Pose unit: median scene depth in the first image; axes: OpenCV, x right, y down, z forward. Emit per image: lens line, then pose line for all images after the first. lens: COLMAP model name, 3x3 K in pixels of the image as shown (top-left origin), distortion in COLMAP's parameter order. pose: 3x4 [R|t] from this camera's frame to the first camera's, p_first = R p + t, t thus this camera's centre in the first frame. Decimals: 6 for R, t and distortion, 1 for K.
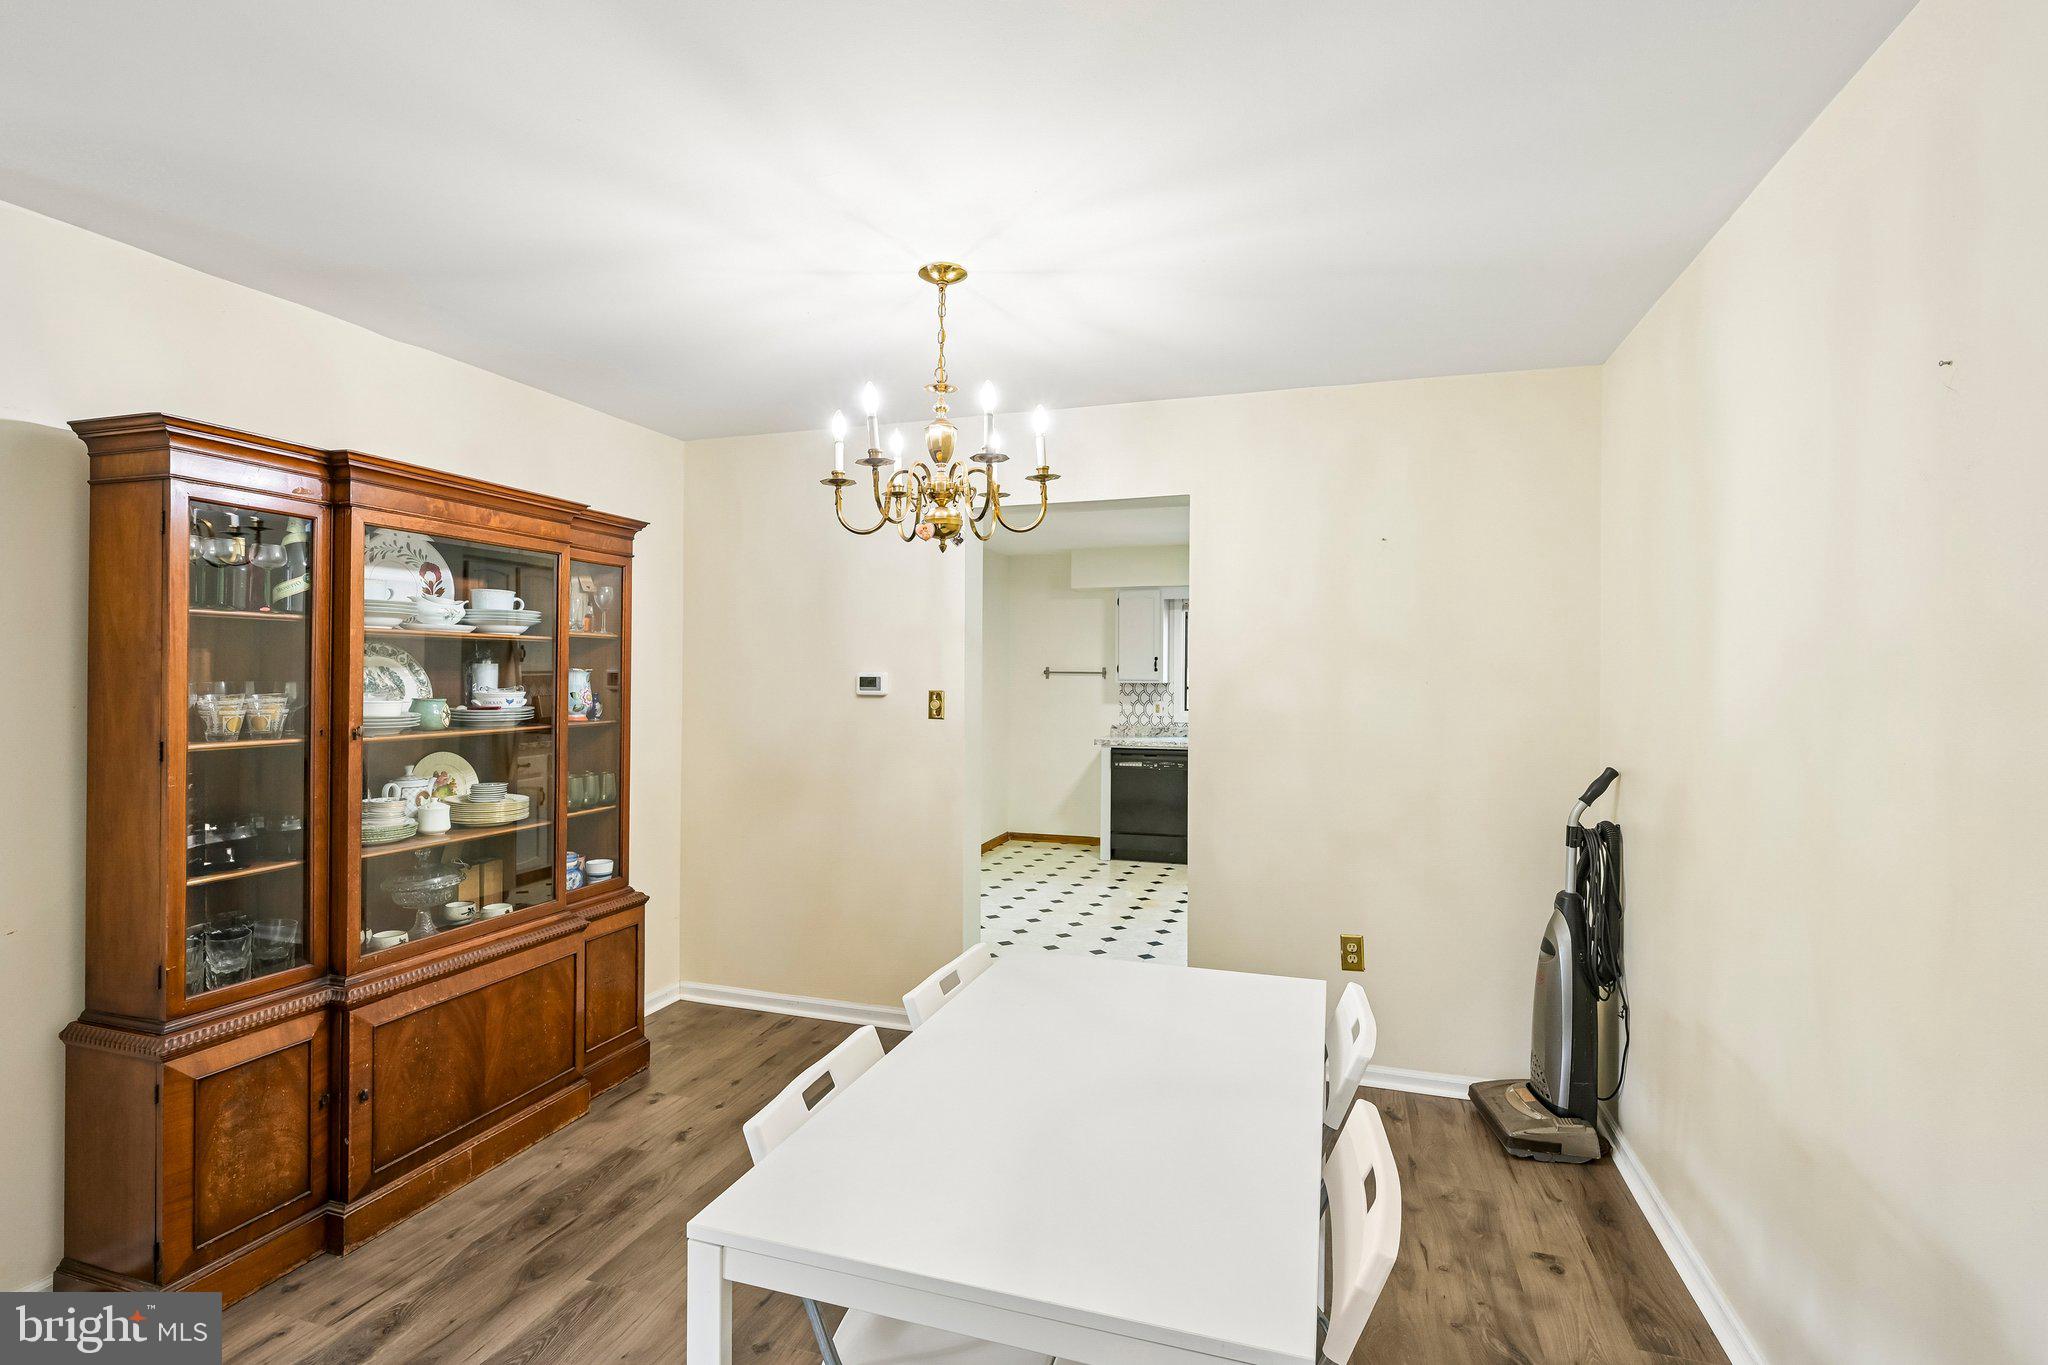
lens RADIAL K [[928.7, 0, 1042.4], [0, 928.7, 676.0], [0, 0, 1]] dist [0.001353, -0.000347]
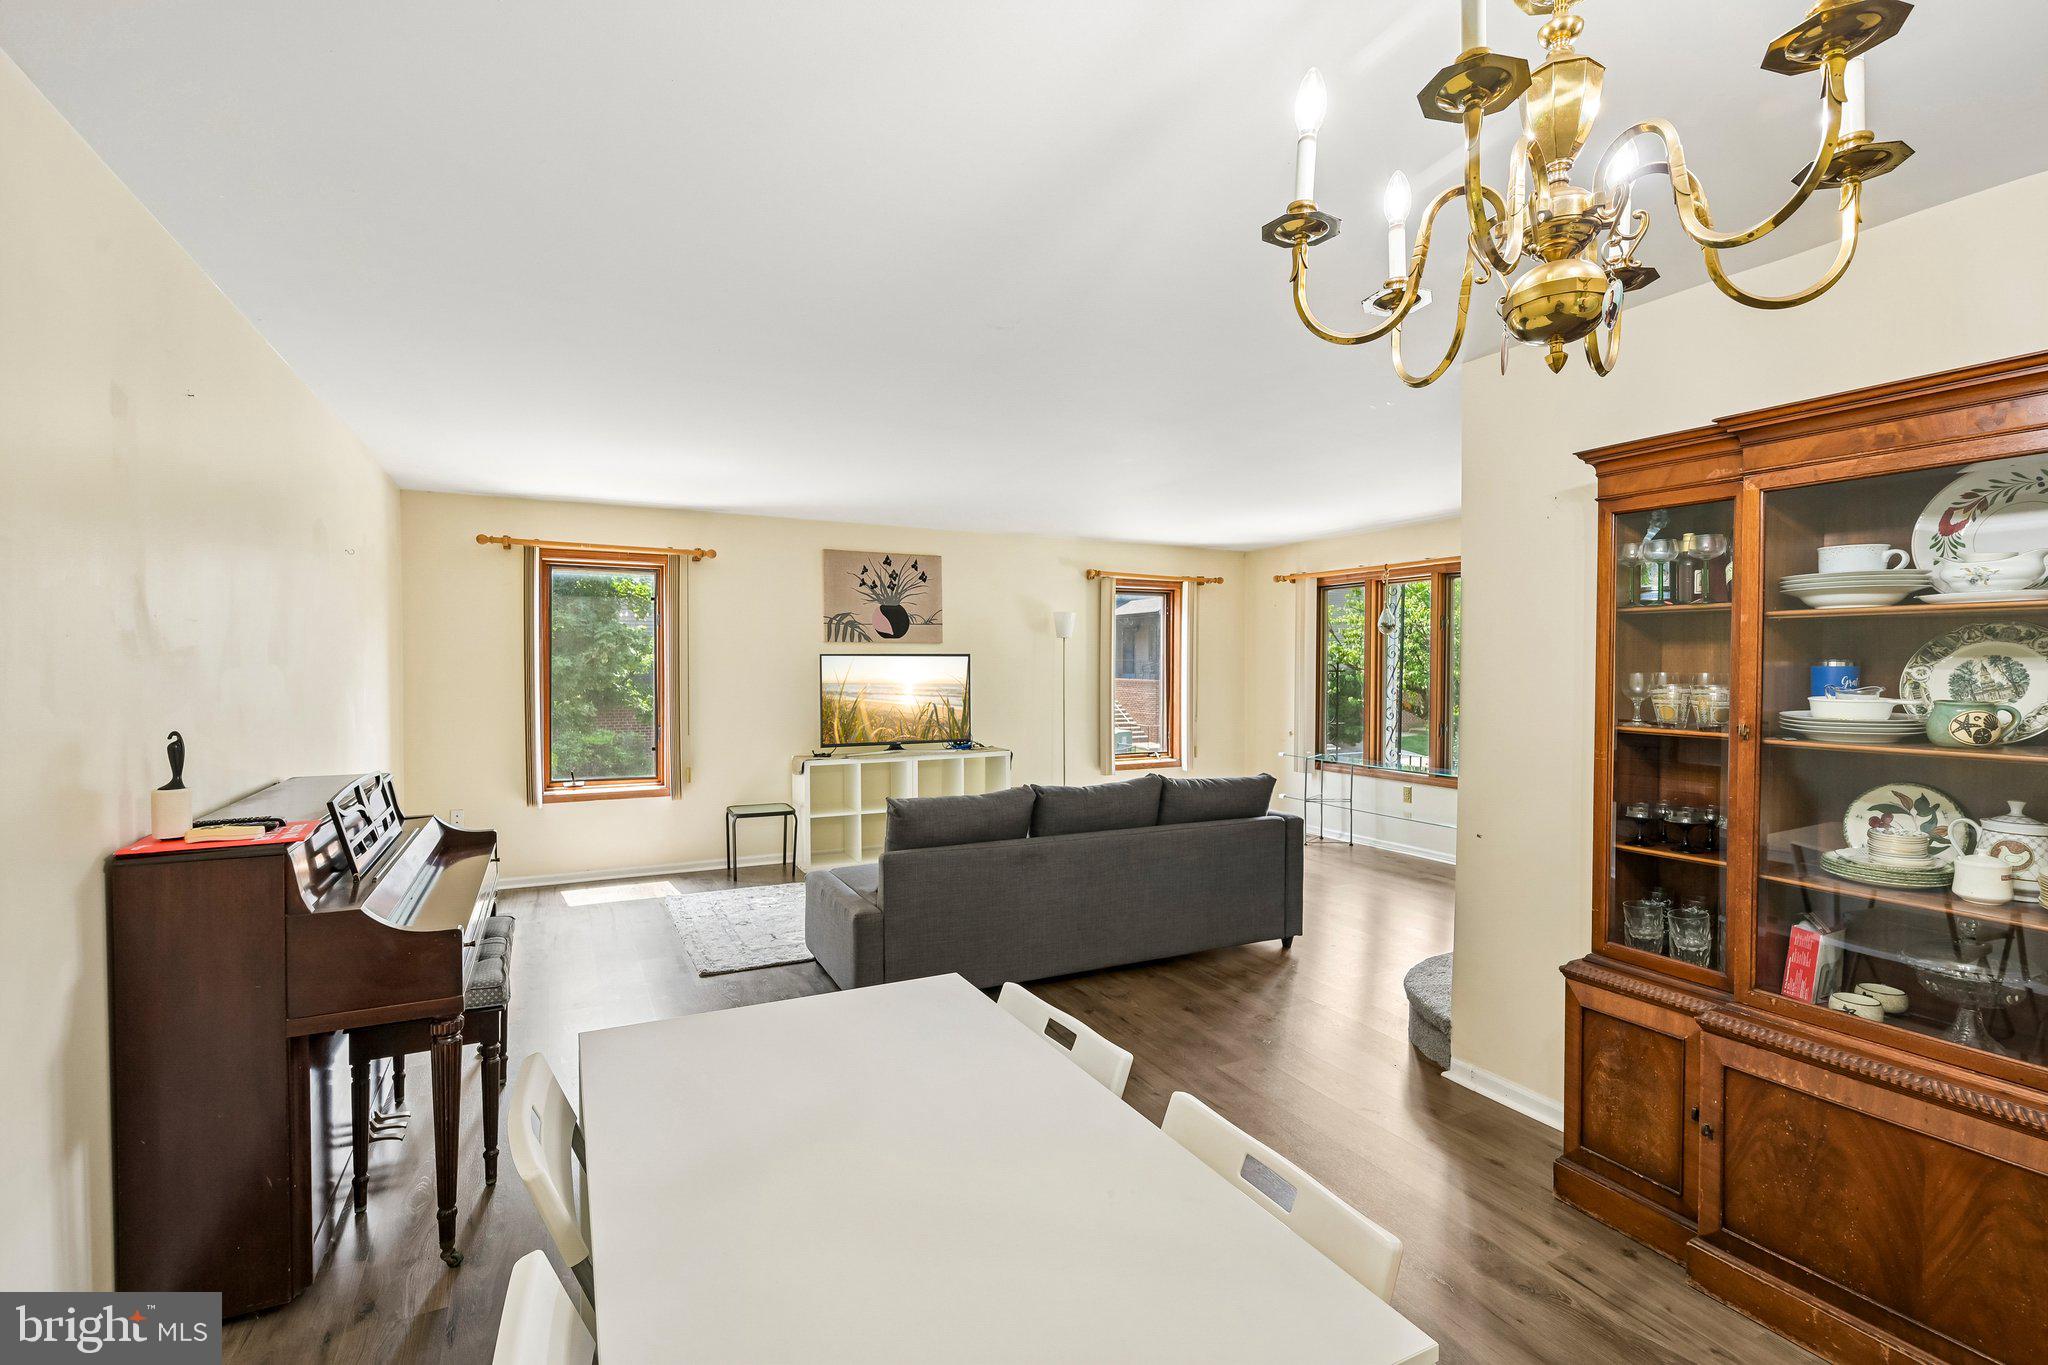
lens RADIAL K [[928.7, 0, 1020.9], [0, 928.7, 683.9], [0, 0, 1]] dist [0.001353, -0.000347]
pose [[-0.725853, 0.007099, -0.687813, 0.293910], [-0.006692, 0.999827, 0.017381, 0.003859], [0.687817, 0.017218, -0.725680, 0.933649]]
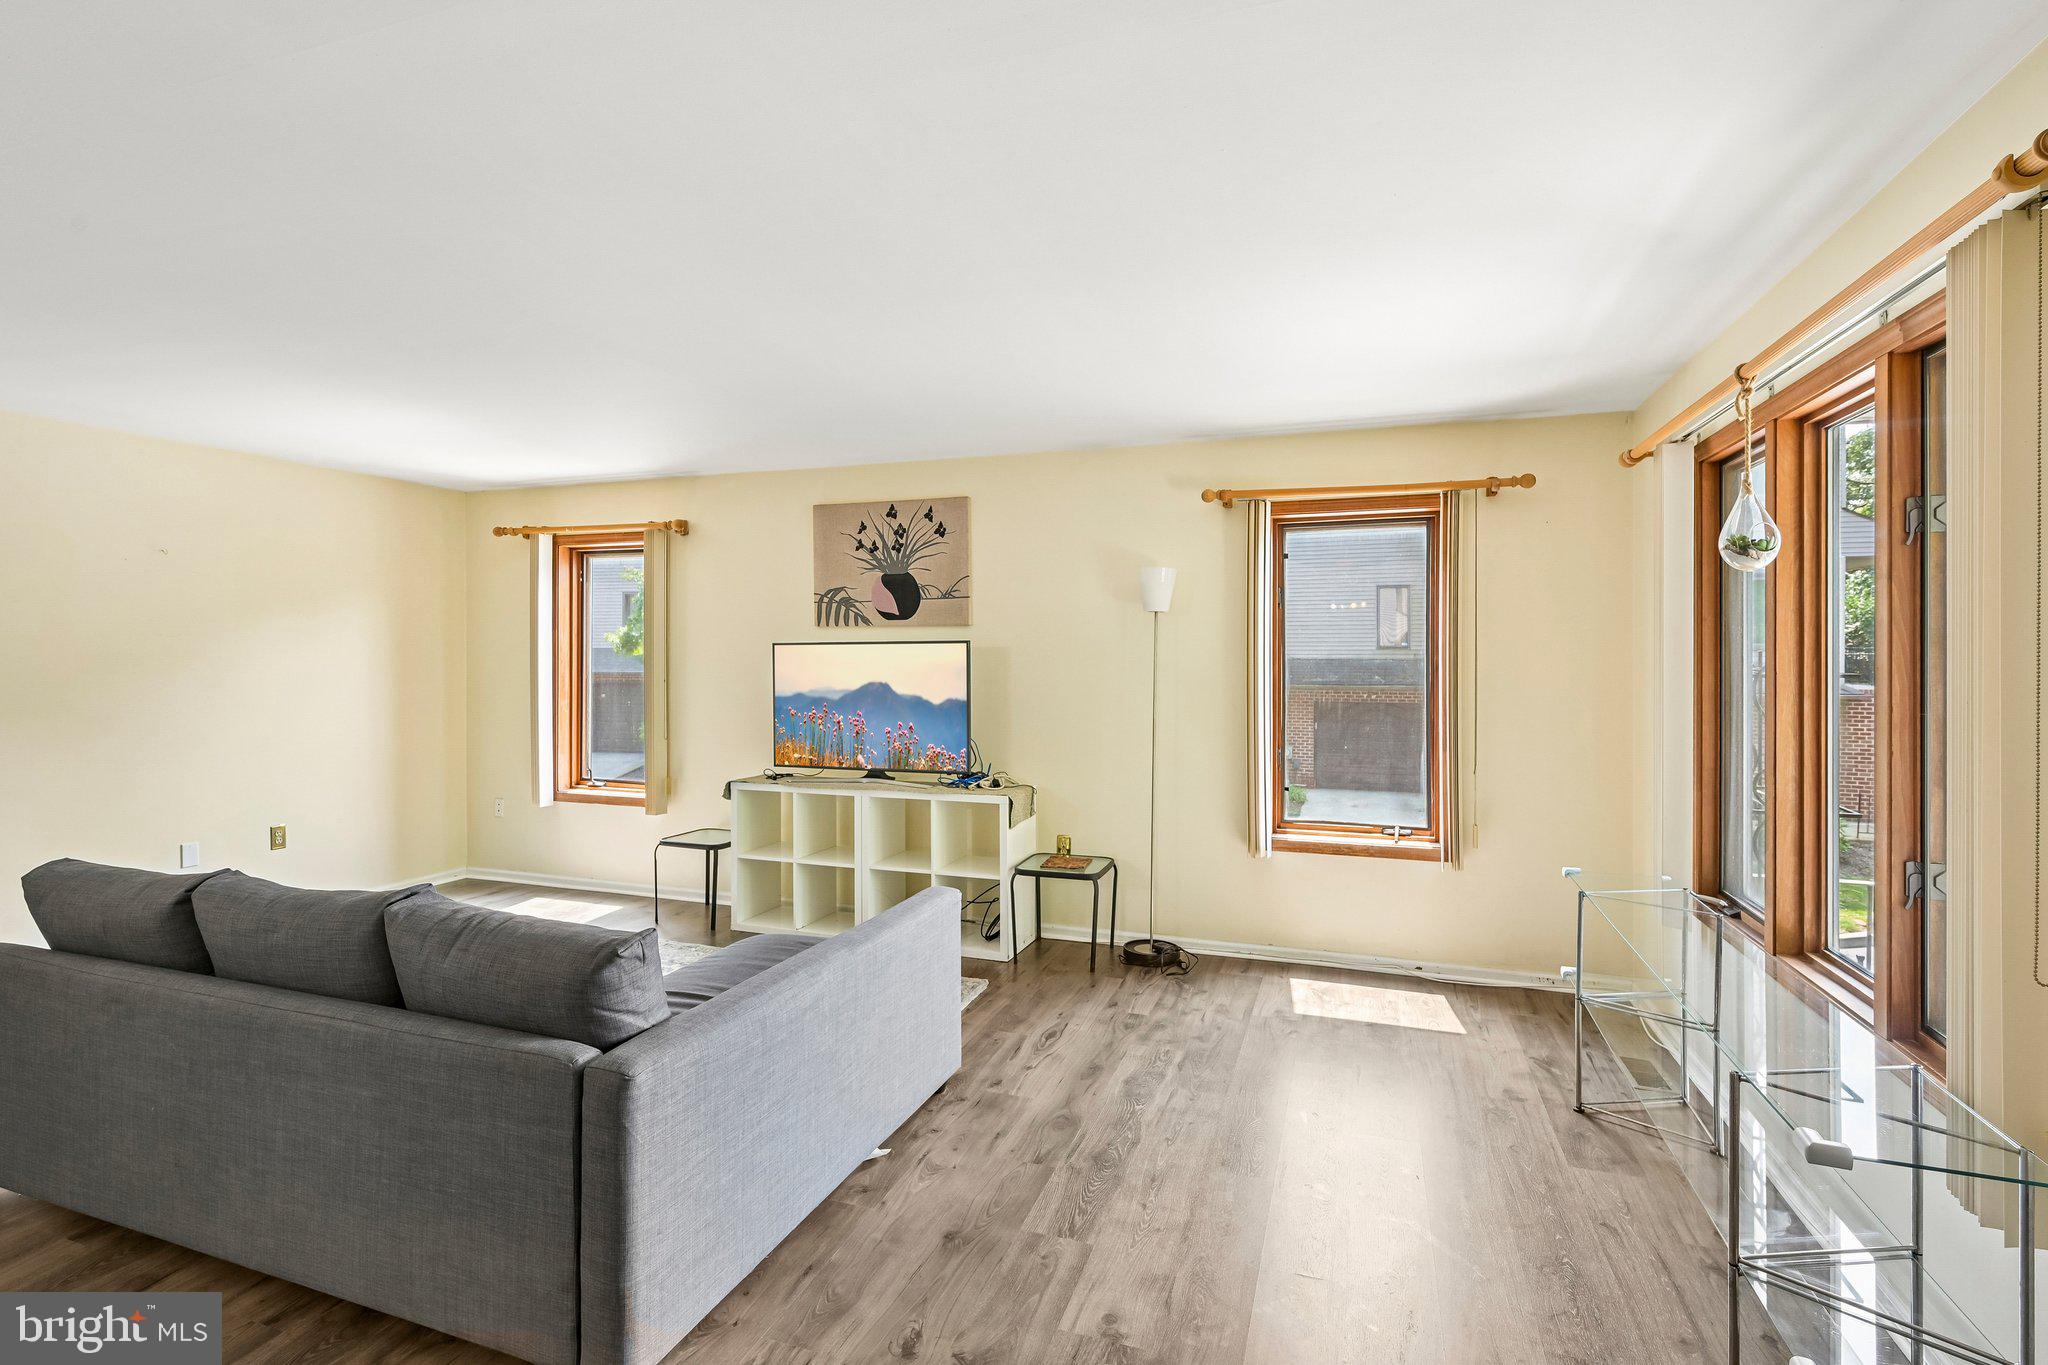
lens RADIAL K [[928.7, 0, 1011.3], [0, 928.7, 634.9], [0, 0, 1]] dist [0.001353, -0.000347]
pose [[-0.998149, -0.005909, 0.060532, -1.353325], [-0.005976, 0.999982, -0.000926, -0.040720], [-0.060525, -0.001286, -0.998166, 0.656889]]
